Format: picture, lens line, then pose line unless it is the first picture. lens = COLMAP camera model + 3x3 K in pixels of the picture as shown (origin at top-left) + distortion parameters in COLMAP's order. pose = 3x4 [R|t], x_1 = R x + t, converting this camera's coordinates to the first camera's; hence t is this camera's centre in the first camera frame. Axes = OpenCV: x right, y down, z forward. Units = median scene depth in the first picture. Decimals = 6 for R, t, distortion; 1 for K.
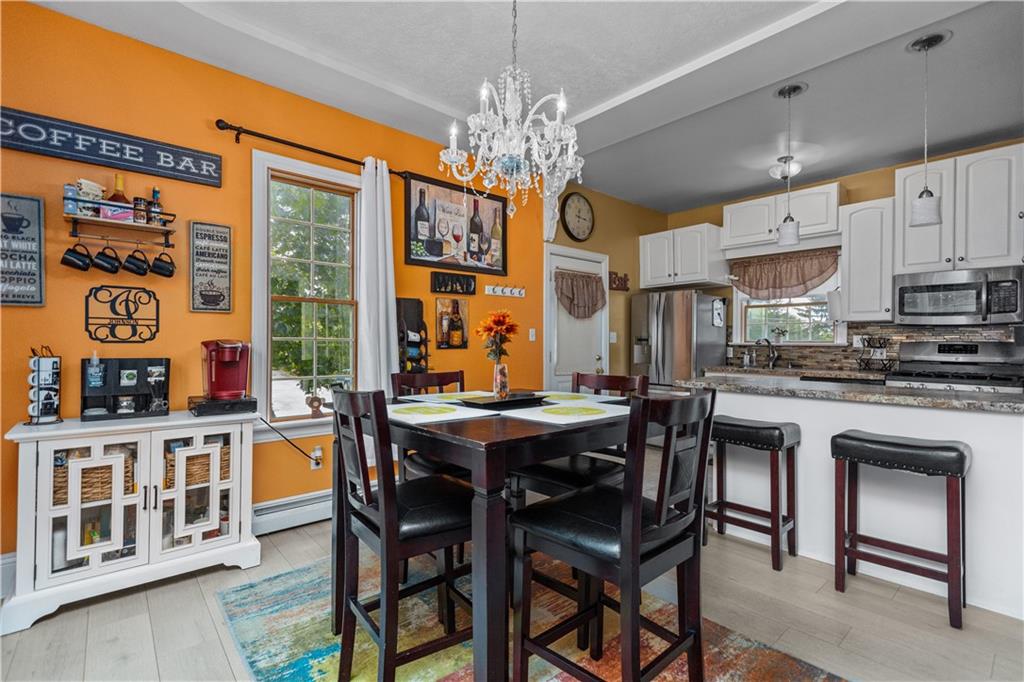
lens RADIAL K [[467.5, 0, 510.5], [0, 467.5, 336.9], [0, 0, 1]] dist [0.002525, -0.001794]
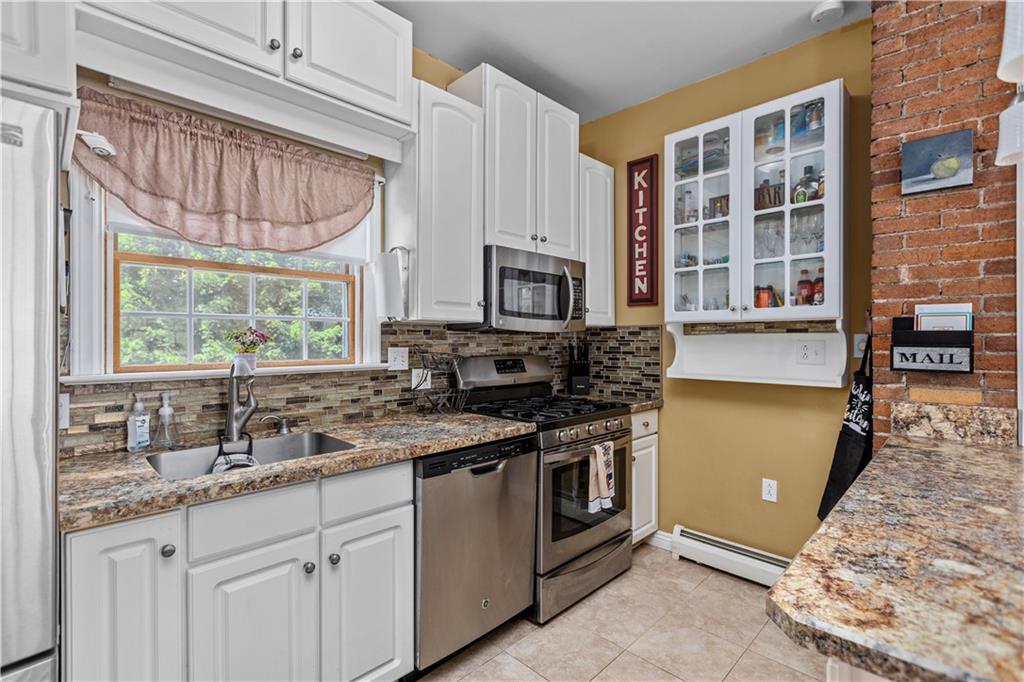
lens RADIAL K [[467.5, 0, 511.7], [0, 467.5, 341.5], [0, 0, 1]] dist [0.002525, -0.001794]
pose [[-0.057592, -0.008771, 0.998302, 0.241317], [-0.006525, 0.999943, 0.008409, -0.016874], [-0.998319, -0.006030, -0.057646, 1.002825]]
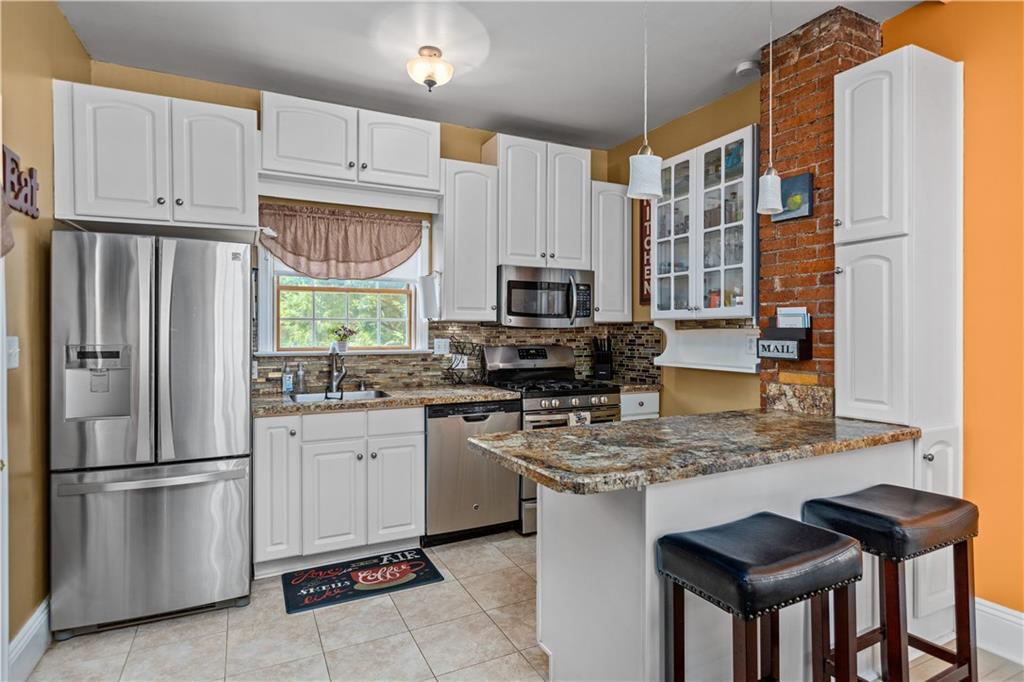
lens RADIAL K [[539.6, 0, 513.7], [0, 539.6, 335.2], [0, 0, 1]] dist [-0.004052, 0.000039]
pose [[0.265947, -0.010595, 0.963929, -0.063923], [-0.006618, 0.999896, 0.012816, -0.022920], [-0.963965, -0.009787, 0.265849, 0.730351]]
